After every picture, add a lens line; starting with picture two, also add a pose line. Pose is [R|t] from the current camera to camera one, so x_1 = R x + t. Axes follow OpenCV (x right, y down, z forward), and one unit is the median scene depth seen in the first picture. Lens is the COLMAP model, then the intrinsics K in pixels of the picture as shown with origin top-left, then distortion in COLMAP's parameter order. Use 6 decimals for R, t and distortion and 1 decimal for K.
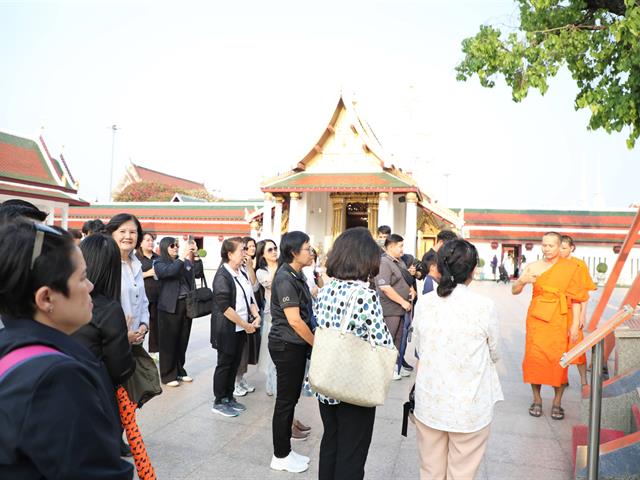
lens RADIAL K [[479.1, 0, 320.6], [0, 479.1, 241.7], [0, 0, 1]] dist [-0.096352, 0.053893]
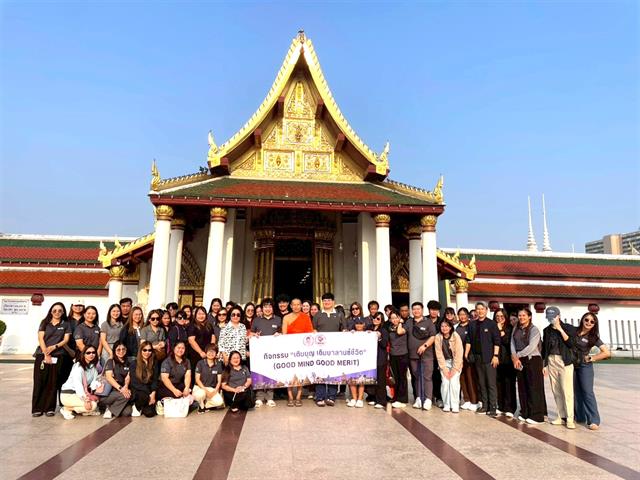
lens RADIAL K [[478.1, 0, 319.8], [0, 478.1, 229.3], [0, 0, 1]] dist [0.037185, 0.004077]
pose [[0.935371, 0.043425, 0.350991, -0.332131], [0.009892, 0.988833, -0.148700, -0.000196], [-0.353529, 0.142562, 0.924496, 1.171389]]
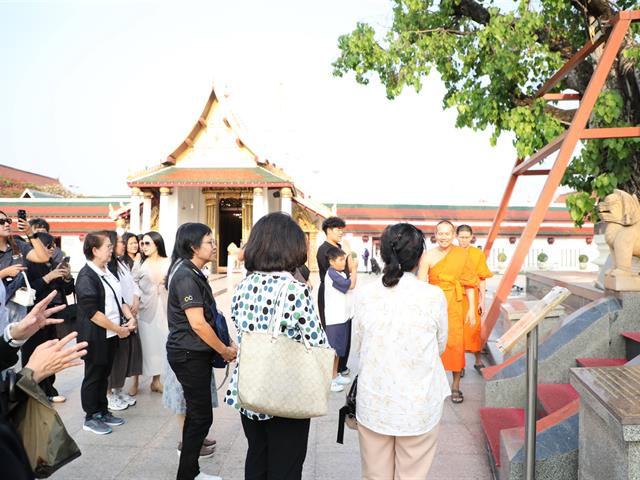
lens RADIAL K [[479.3, 0, 320.0], [0, 479.3, 240.0], [0, 0, 1]] dist [-0.089606, 0.047431]
pose [[0.964439, -0.022423, 0.263355, -0.018281], [0.021304, 0.999748, 0.007103, 0.002848], [-0.263447, -0.001240, 0.964673, 0.027686]]
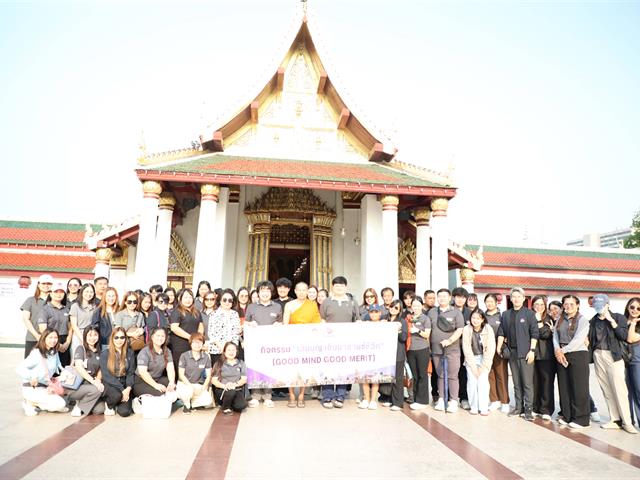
lens RADIAL K [[479.3, 0, 320.0], [0, 479.3, 240.0], [0, 0, 1]] dist [-0.089606, 0.047431]
pose [[0.928912, 0.048760, 0.367077, -0.308584], [-0.007303, 0.993512, -0.113492, 0.010741], [-0.370229, 0.102743, 0.923241, 1.291465]]
